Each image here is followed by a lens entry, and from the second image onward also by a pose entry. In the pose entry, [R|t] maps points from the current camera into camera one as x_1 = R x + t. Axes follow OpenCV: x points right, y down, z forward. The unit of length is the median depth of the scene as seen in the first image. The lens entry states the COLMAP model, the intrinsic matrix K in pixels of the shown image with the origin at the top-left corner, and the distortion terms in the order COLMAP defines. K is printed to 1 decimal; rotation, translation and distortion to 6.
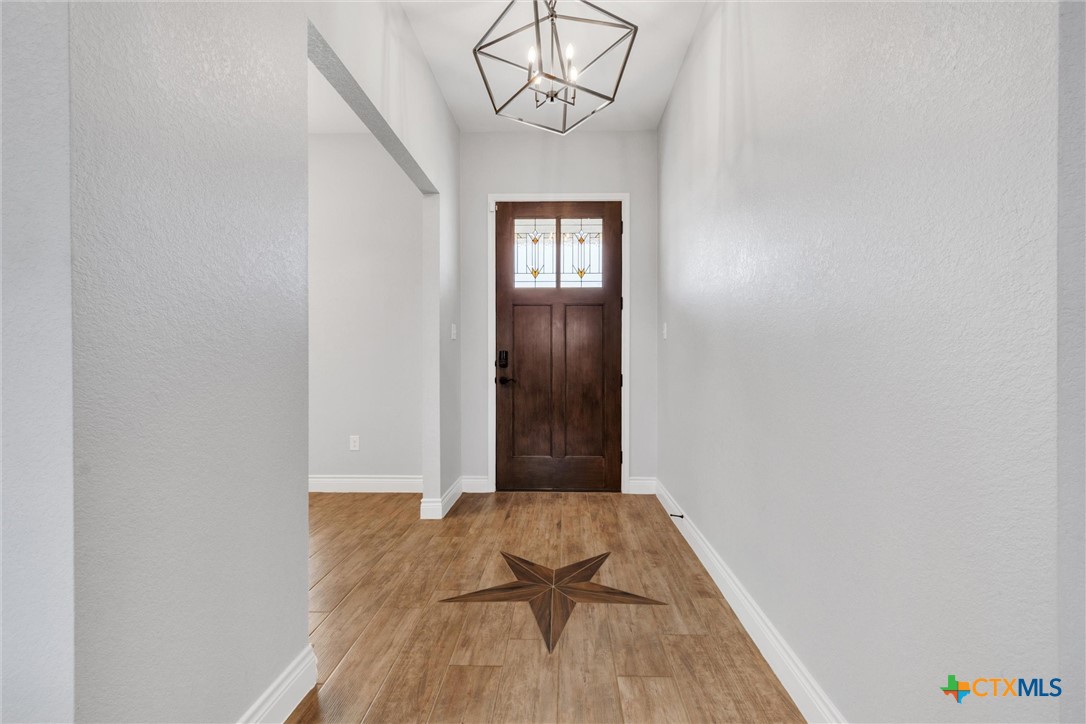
lens RADIAL K [[498.0, 0, 544.6], [0, 498.0, 368.8], [0, 0, 1]] dist [0.008152, -0.005512]
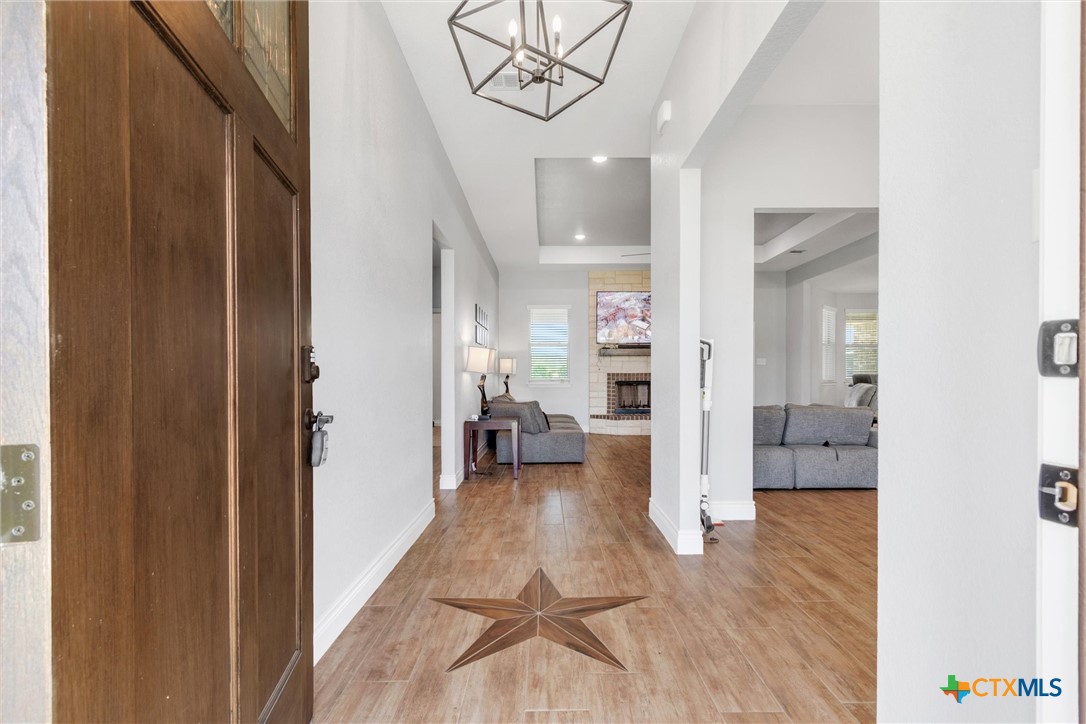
lens RADIAL K [[498.0, 0, 544.6], [0, 498.0, 368.8], [0, 0, 1]] dist [0.008152, -0.005512]
pose [[-0.999238, 0.001426, -0.039006, 0.032148], [0.001472, 0.999998, -0.001142, -0.002368], [0.039004, -0.001198, -0.999238, 1.484180]]
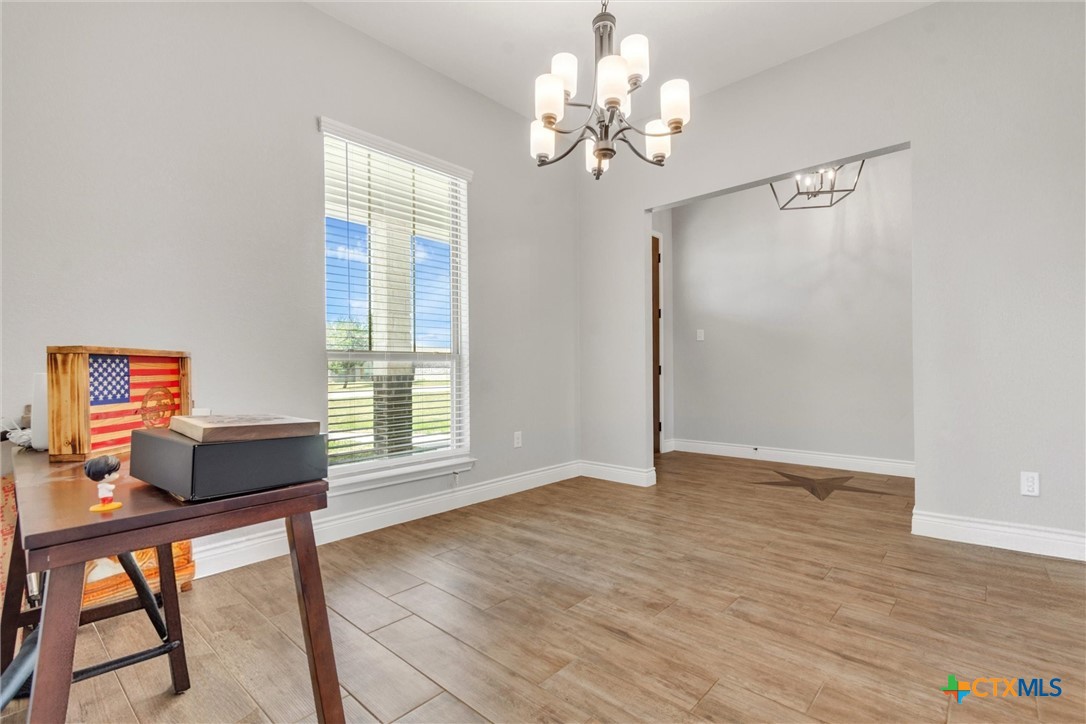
lens RADIAL K [[498.0, 0, 544.6], [0, 498.0, 368.8], [0, 0, 1]] dist [0.008152, -0.005512]
pose [[0.654148, -0.009052, 0.756312, -1.421022], [0.027911, 0.999536, -0.012178, 0.038567], [-0.755851, 0.029075, 0.654097, 0.463135]]
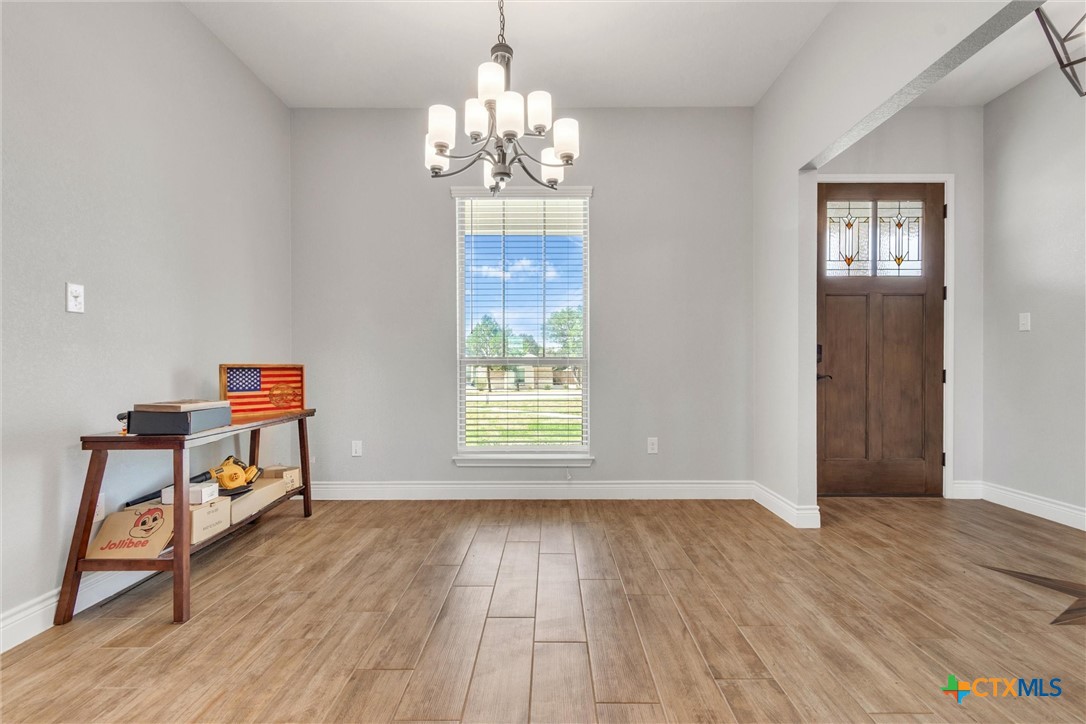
lens RADIAL K [[498.0, 0, 544.6], [0, 498.0, 368.8], [0, 0, 1]] dist [0.008152, -0.005512]
pose [[0.999774, -0.003491, 0.020966, -0.802976], [0.003778, 0.999899, -0.013701, 0.026623], [-0.020916, 0.013778, 0.999686, 0.116357]]
